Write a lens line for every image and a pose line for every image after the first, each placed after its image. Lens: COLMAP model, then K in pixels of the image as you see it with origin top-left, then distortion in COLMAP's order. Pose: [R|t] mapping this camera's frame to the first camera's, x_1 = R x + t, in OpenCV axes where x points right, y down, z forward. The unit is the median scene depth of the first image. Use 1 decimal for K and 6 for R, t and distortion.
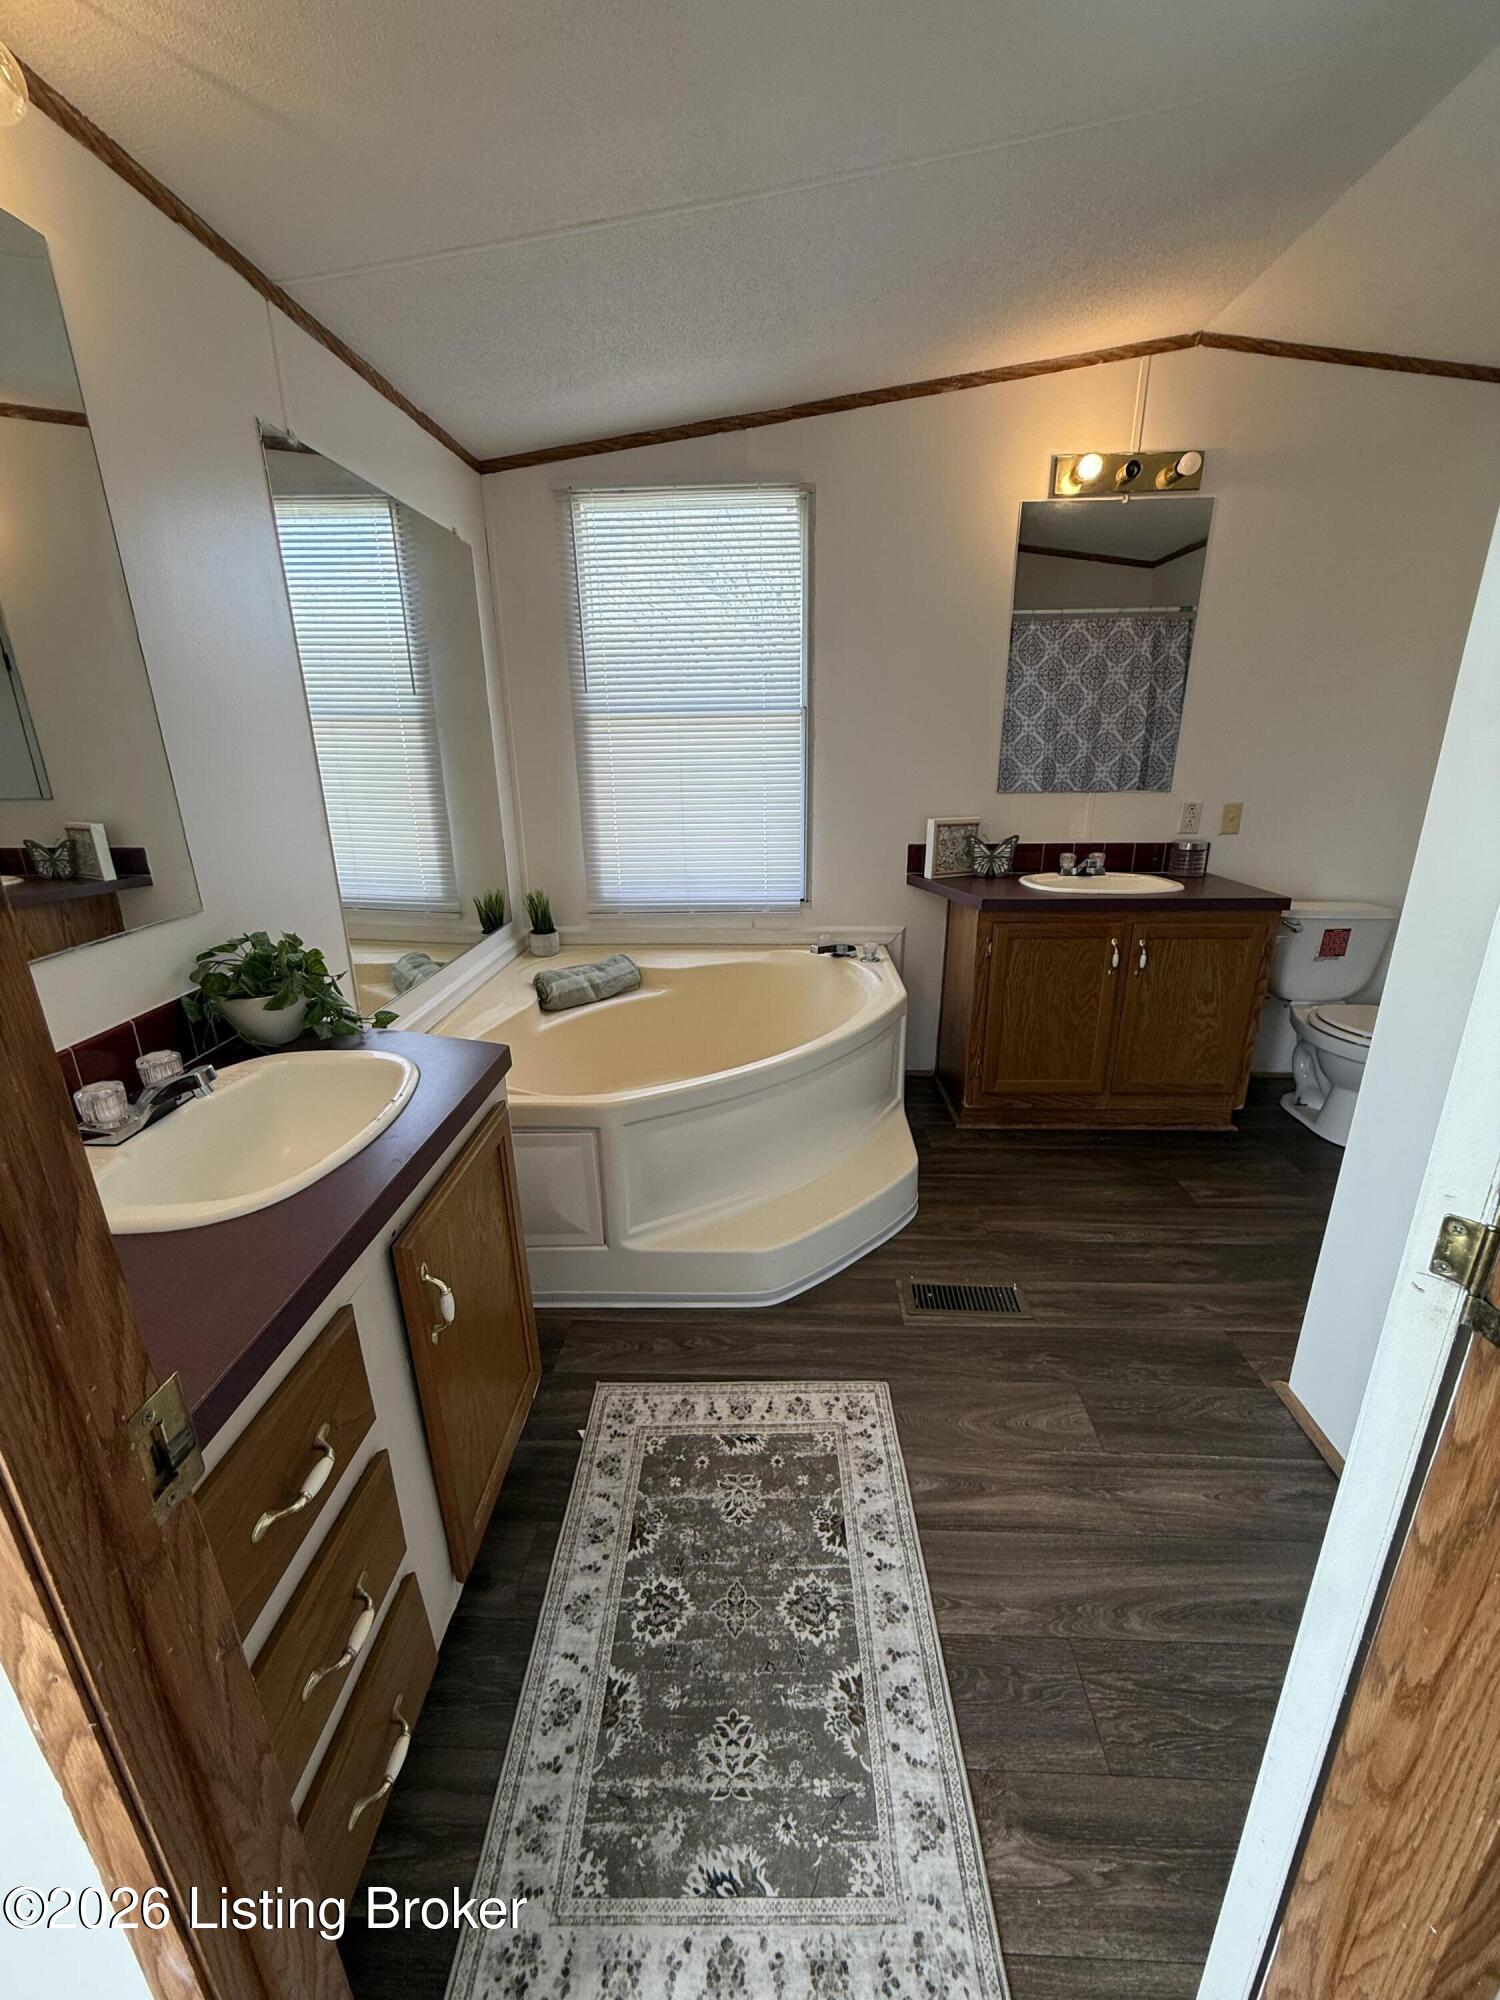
lens RADIAL K [[795.6, 0, 750.3], [0, 795.6, 994.2], [0, 0, 1]] dist [0.000223, -0.000034]
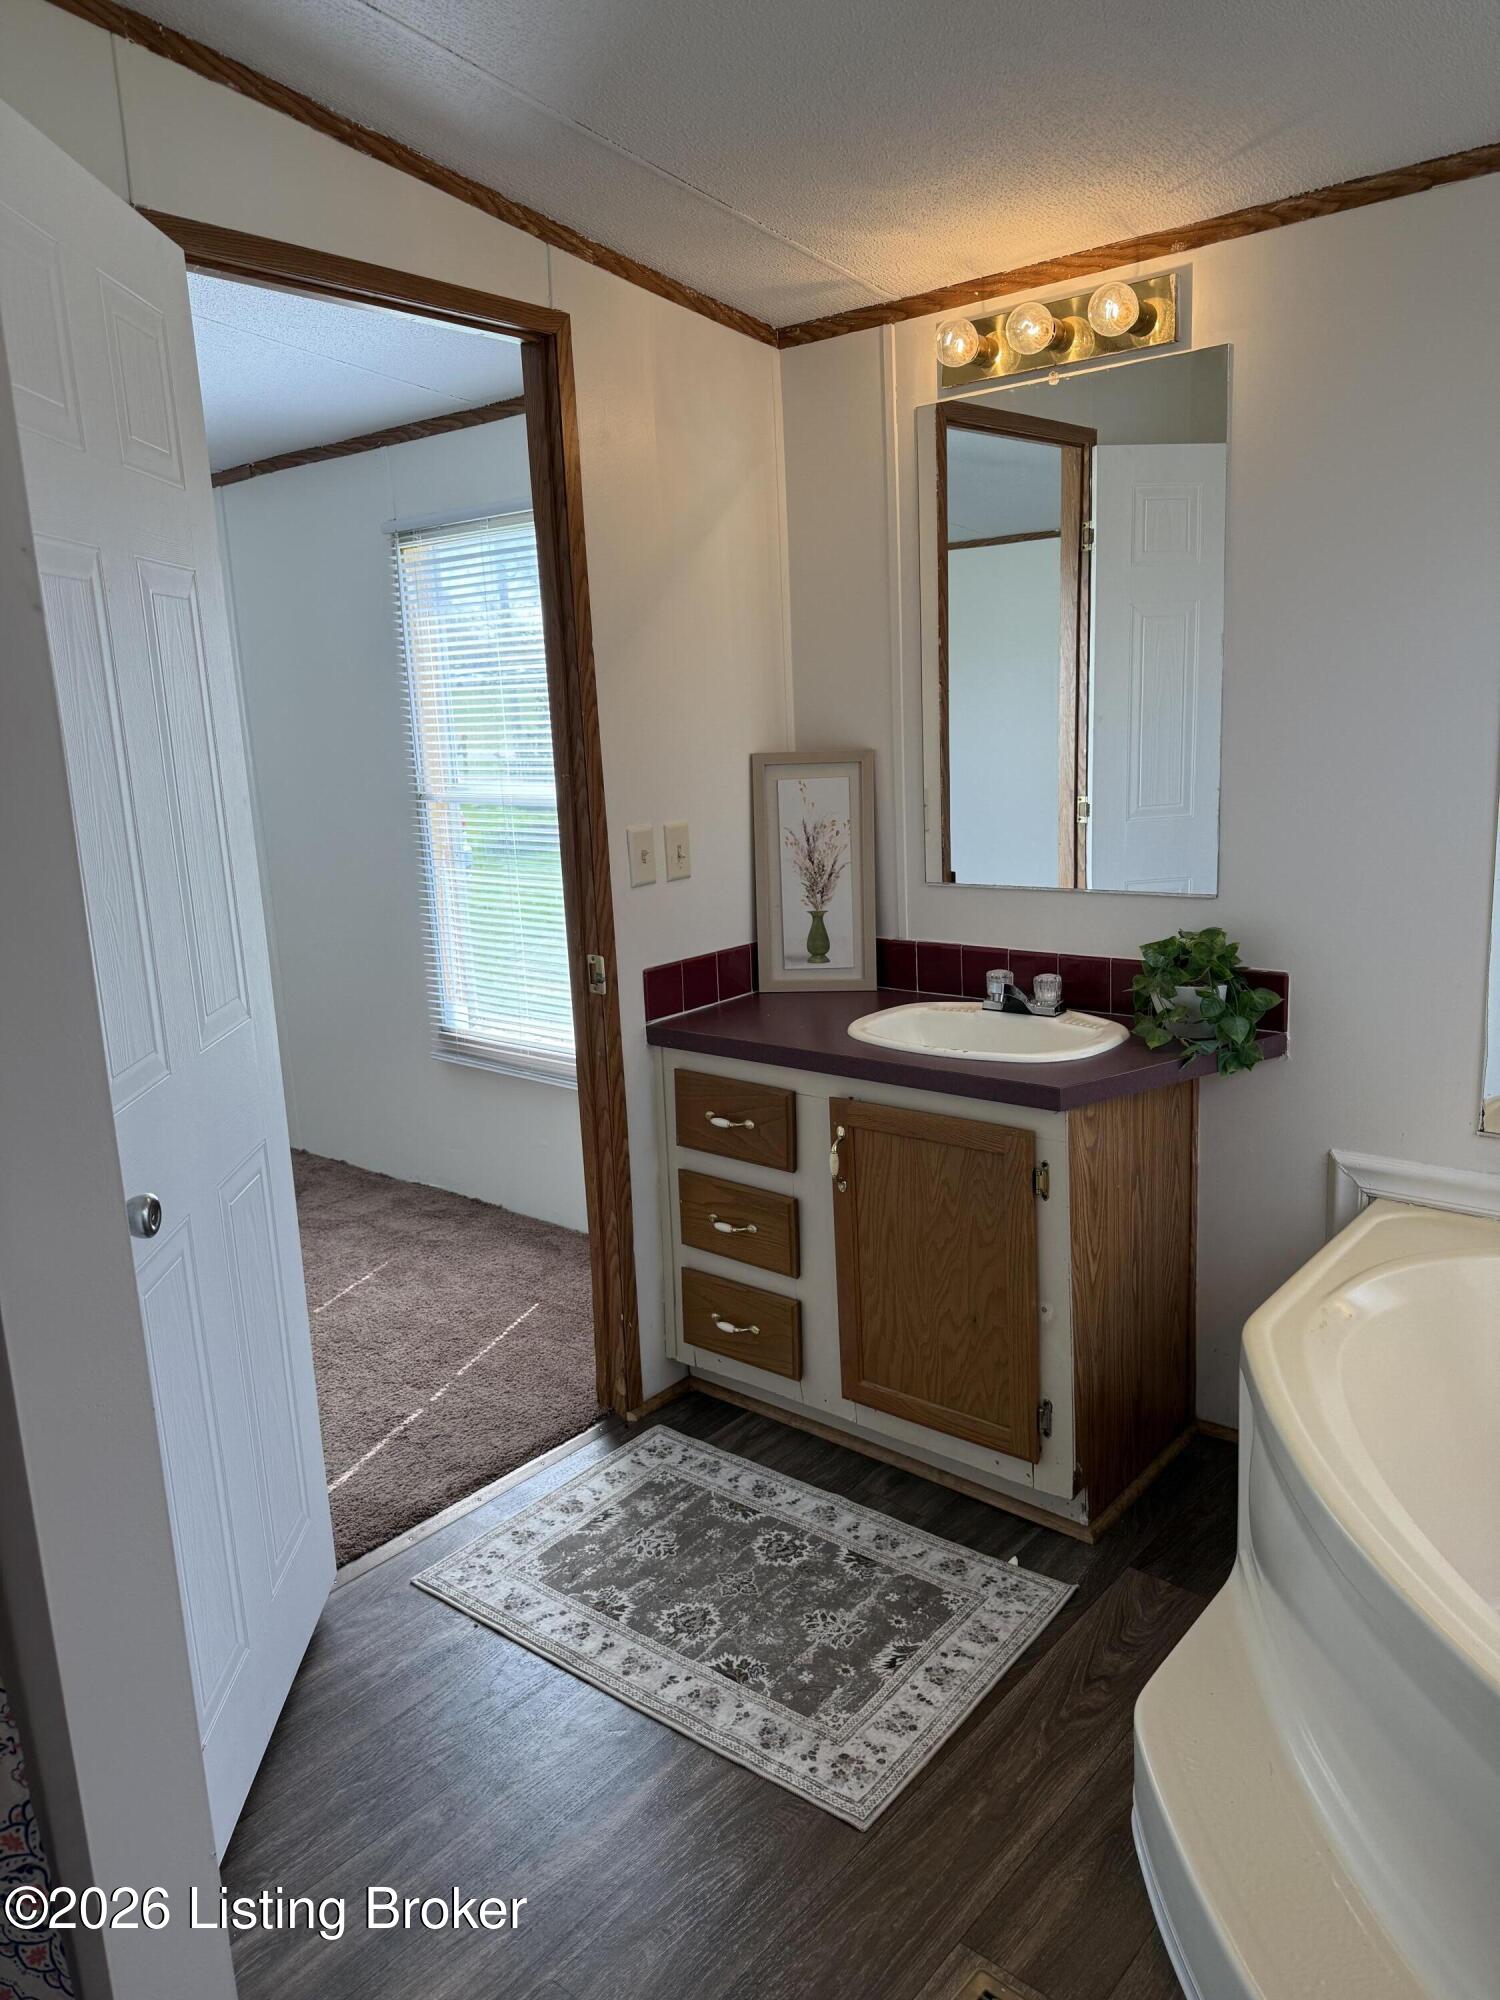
lens RADIAL K [[1400.5, 0, 757.9], [0, 1400.5, 998.6], [0, 0, 1]] dist [0.147114, -0.270767]
pose [[-0.606892, 0.209727, -0.766614, 1.004509], [-0.197483, 0.894514, 0.401055, -0.544405], [0.769859, 0.394790, -0.501456, 1.341468]]
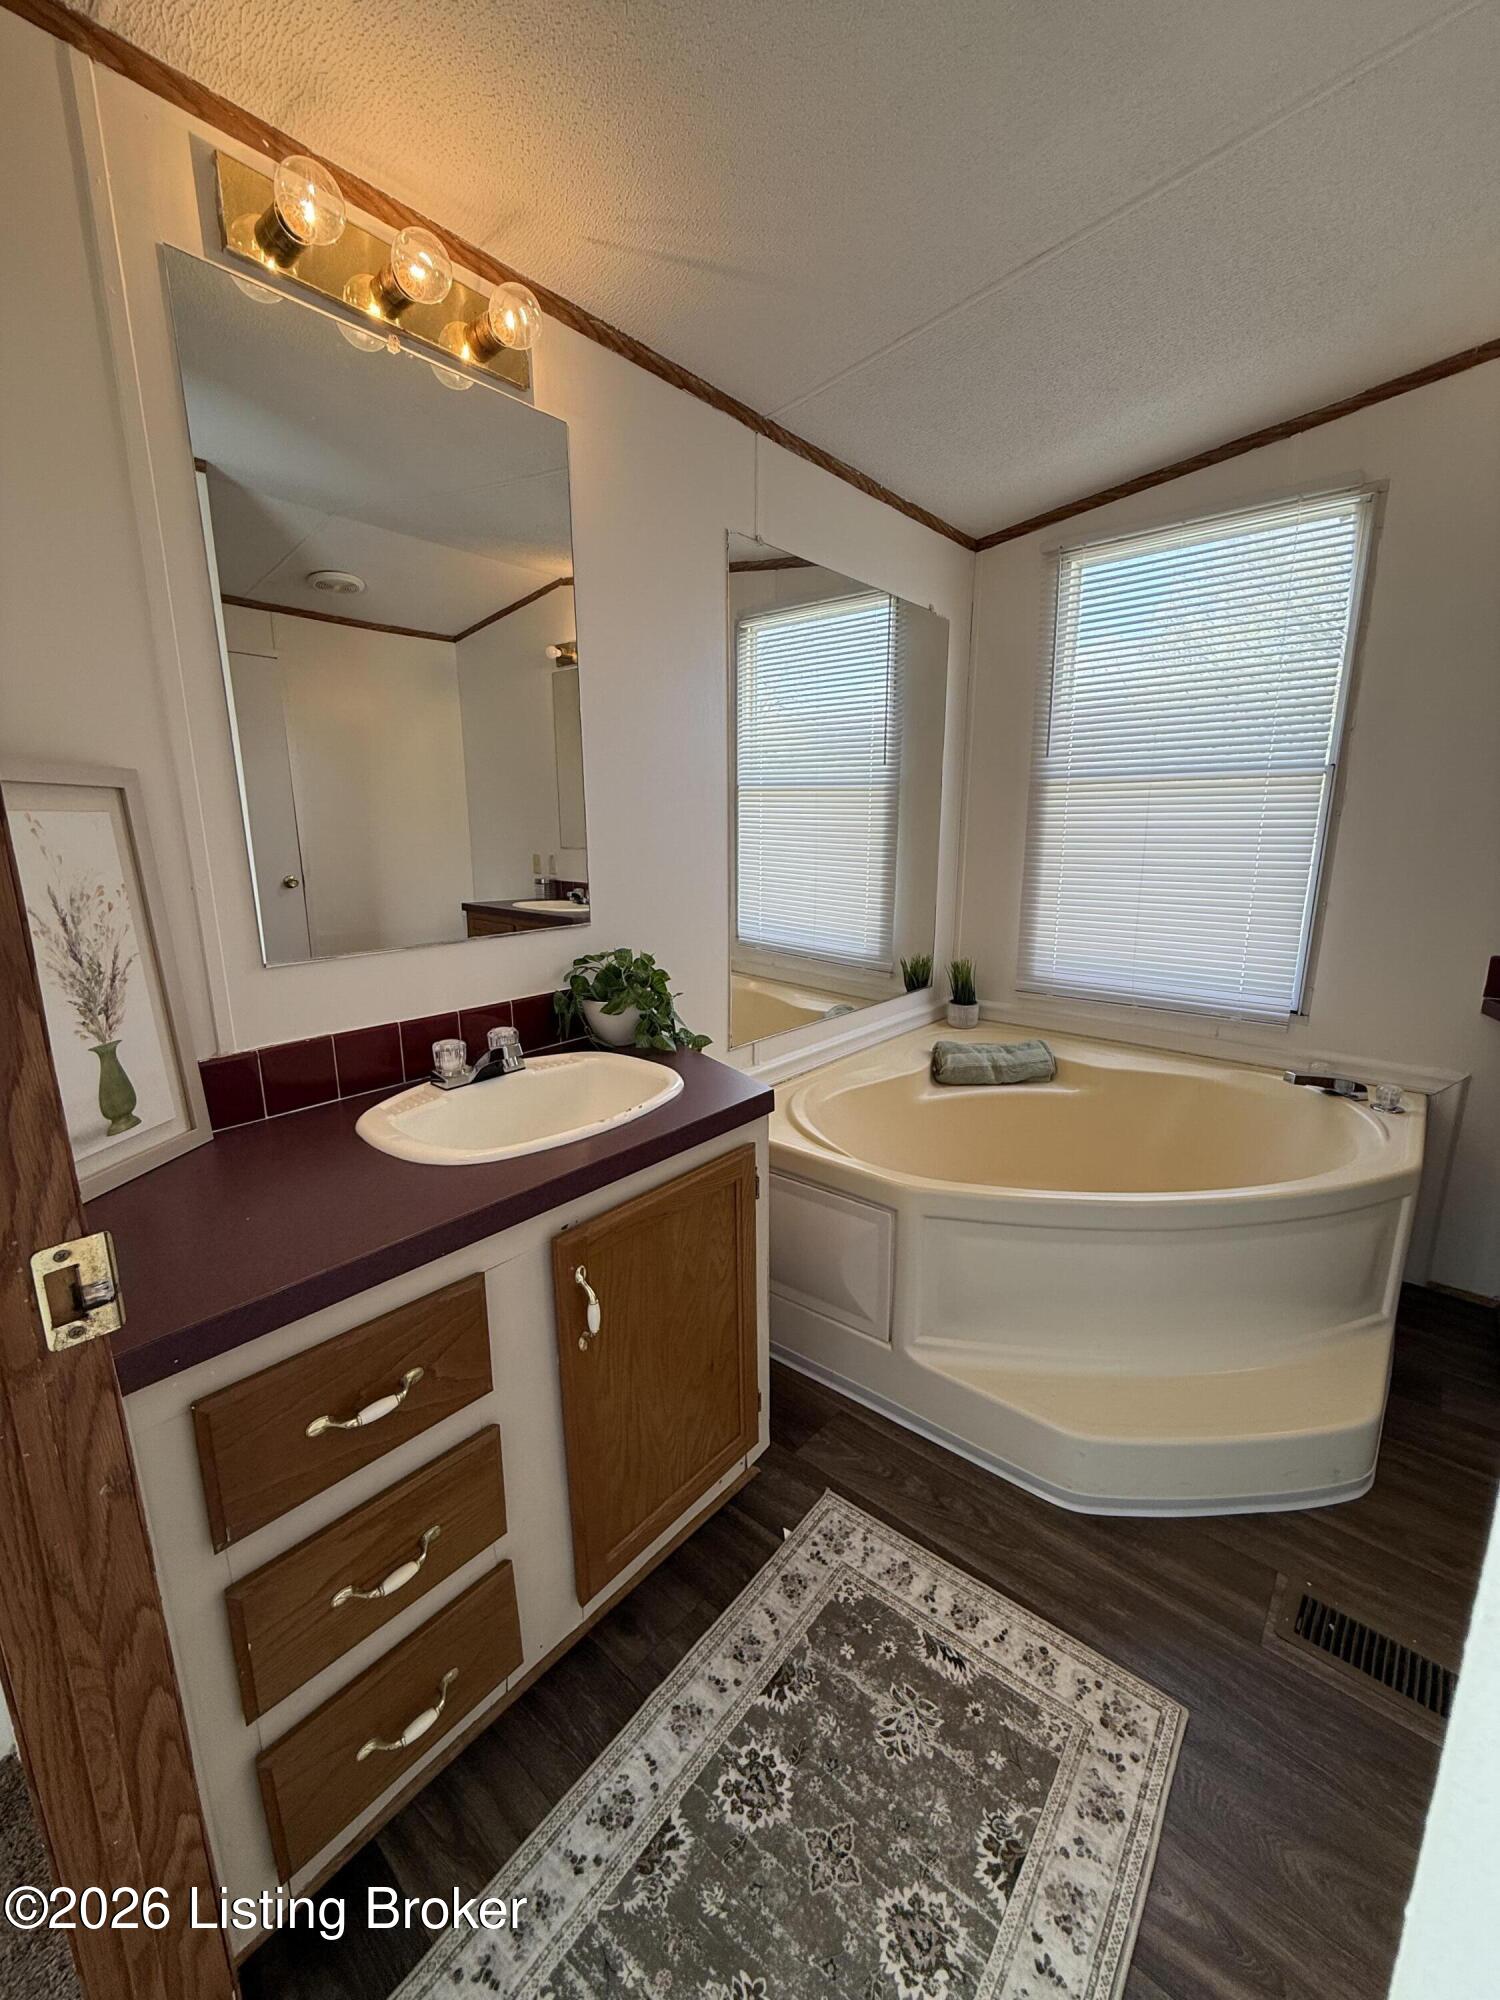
lens RADIAL K [[794.4, 0, 748.1], [0, 794.4, 994.2], [0, 0, 1]] dist [-0.001810, 0.000561]
pose [[0.784216, 0.141976, -0.604027, 0.216292], [-0.201920, 0.978877, -0.032072, -0.010685], [0.586714, 0.147117, 0.796319, 0.169516]]
